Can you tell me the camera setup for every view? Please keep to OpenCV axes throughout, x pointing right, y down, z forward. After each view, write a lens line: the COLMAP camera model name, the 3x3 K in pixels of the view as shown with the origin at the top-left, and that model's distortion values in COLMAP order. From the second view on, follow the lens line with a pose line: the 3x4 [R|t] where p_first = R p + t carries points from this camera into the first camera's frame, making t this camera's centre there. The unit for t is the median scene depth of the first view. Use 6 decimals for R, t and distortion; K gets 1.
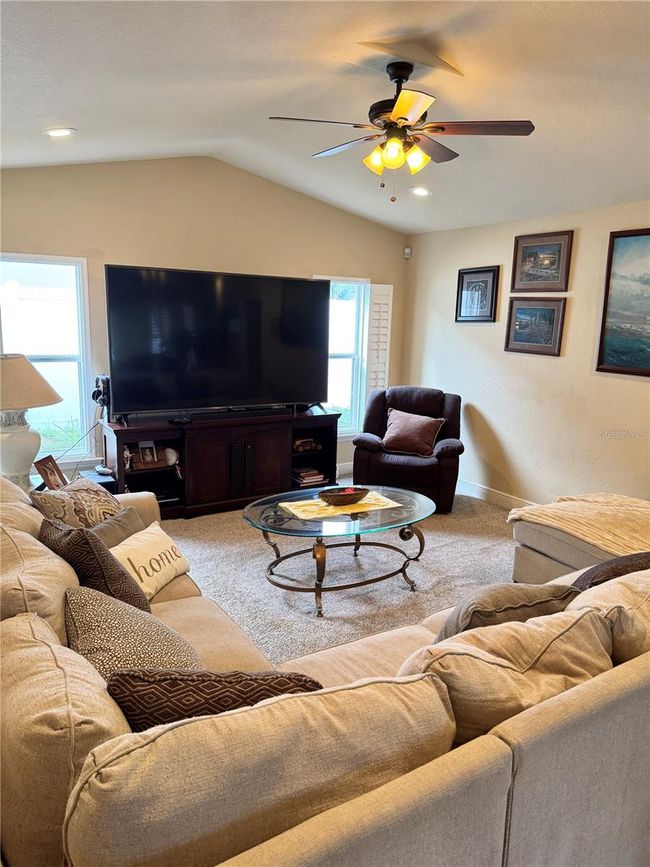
lens RADIAL K [[613.9, 0, 327.0], [0, 613.9, 438.4], [0, 0, 1]] dist [0.043045, -0.054310]
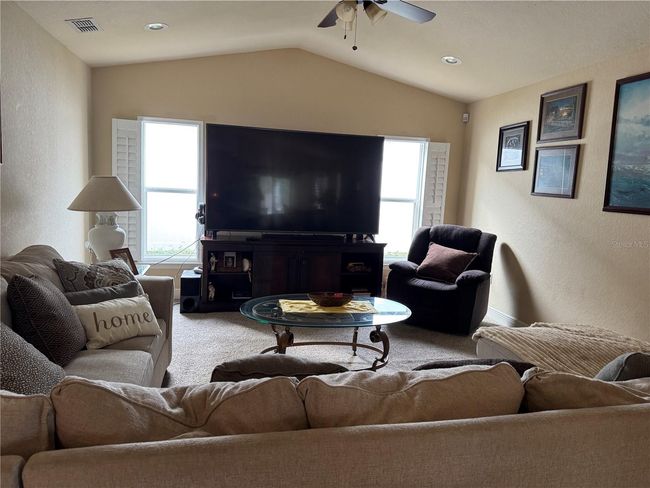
lens RADIAL K [[460.2, 0, 327.6], [0, 460.2, 241.1], [0, 0, 1]] dist [0.043045, -0.054310]
pose [[0.943076, 0.056817, -0.327689, 0.234029], [-0.085464, 0.993613, -0.073682, 0.036072], [0.321410, 0.097494, 0.941908, 0.105111]]
